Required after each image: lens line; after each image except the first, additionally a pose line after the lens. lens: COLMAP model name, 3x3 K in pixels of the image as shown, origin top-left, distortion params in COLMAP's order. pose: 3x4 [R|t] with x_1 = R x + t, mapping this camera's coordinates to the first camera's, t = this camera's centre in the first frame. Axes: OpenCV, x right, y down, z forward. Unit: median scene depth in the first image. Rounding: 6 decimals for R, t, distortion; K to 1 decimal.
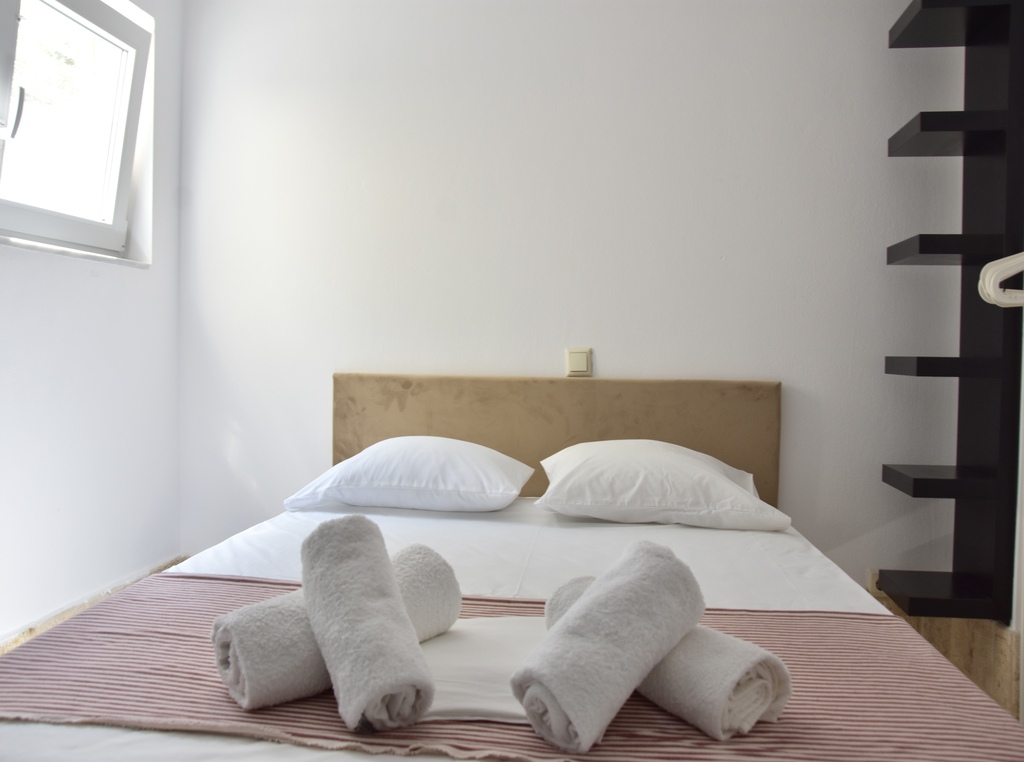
lens RADIAL K [[811.7, 0, 512.0], [0, 811.7, 381.0], [0, 0, 1]] dist [-0.144151, 0.107348]
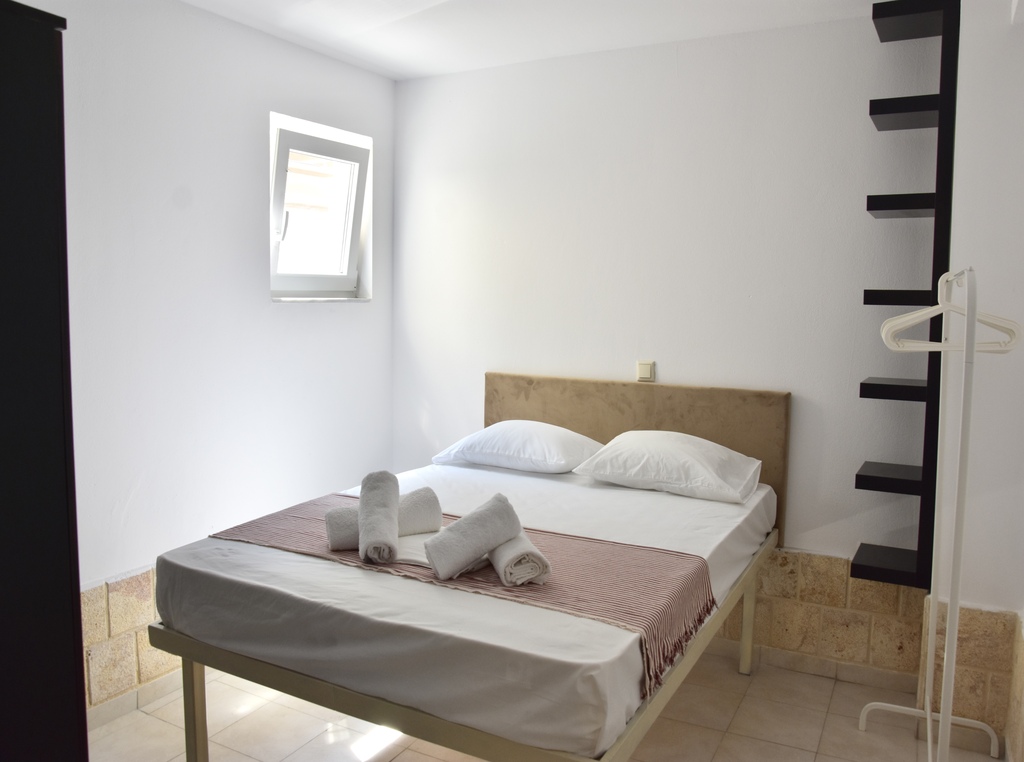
lens RADIAL K [[818.6, 0, 508.6], [0, 818.6, 362.6], [0, 0, 1]] dist [-0.145201, 0.114552]
pose [[0.927384, 0.028019, -0.373060, 0.468667], [-0.014049, 0.999096, 0.040113, -0.109930], [0.373847, -0.031959, 0.926940, -0.458890]]
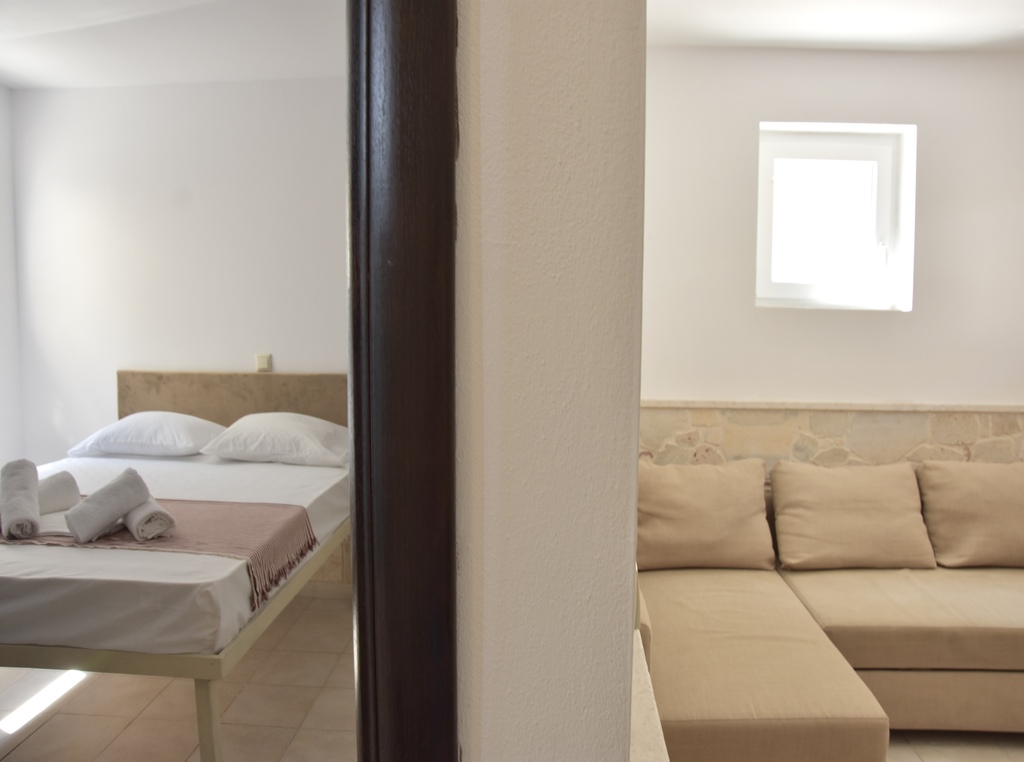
lens RADIAL K [[818.6, 0, 508.6], [0, 818.6, 362.6], [0, 0, 1]] dist [-0.145201, 0.114552]
pose [[0.999170, -0.012422, 0.038804, 0.614920], [0.010465, 0.998682, 0.050255, -0.120155], [-0.039377, -0.049807, 0.997982, -0.747562]]
